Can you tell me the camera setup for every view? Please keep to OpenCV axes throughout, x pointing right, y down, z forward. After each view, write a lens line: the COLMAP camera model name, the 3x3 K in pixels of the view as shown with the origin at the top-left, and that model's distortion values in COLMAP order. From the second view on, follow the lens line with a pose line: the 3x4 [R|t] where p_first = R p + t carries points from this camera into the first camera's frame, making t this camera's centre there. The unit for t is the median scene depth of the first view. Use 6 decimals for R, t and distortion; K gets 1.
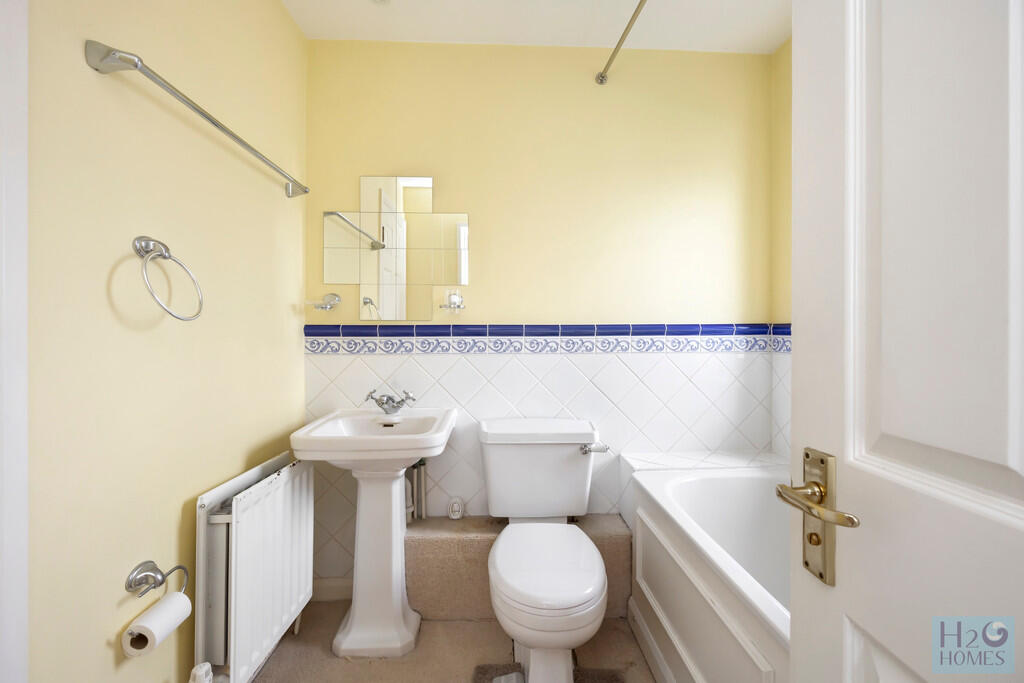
lens RADIAL K [[410.9, 0, 517.9], [0, 410.9, 332.3], [0, 0, 1]] dist [-0.001956, -0.000142]
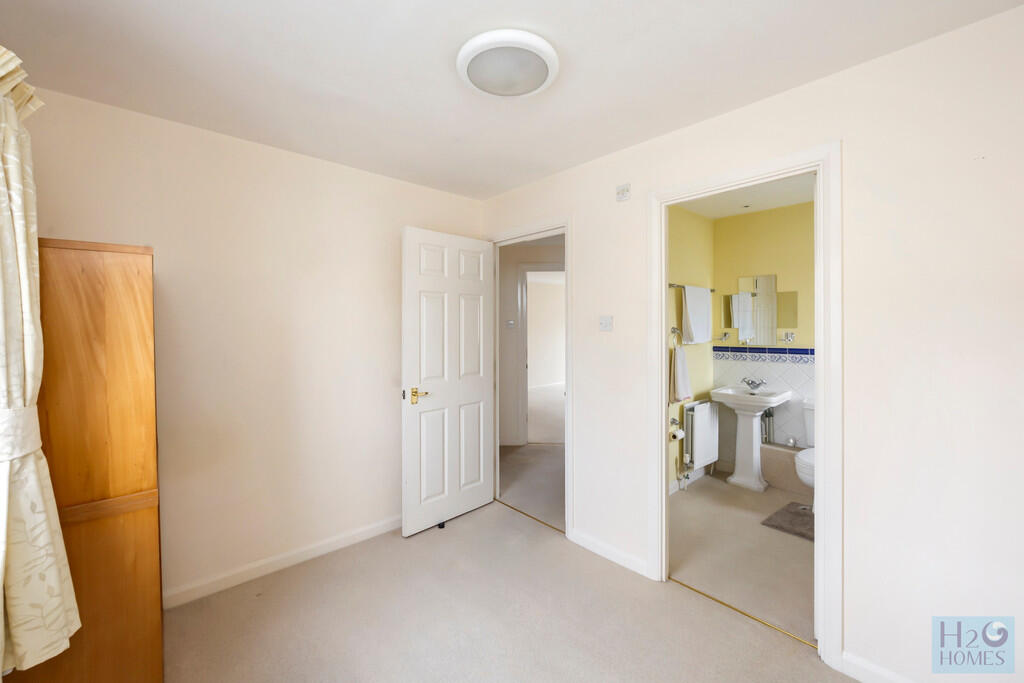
lens RADIAL K [[410.9, 0, 517.9], [0, 410.9, 332.3], [0, 0, 1]] dist [-0.001956, -0.000142]
pose [[0.641368, 0.000524, -0.767233, 0.572337], [0.004454, 0.999980, 0.004407, -0.120059], [0.767221, -0.006244, 0.641353, -1.384553]]
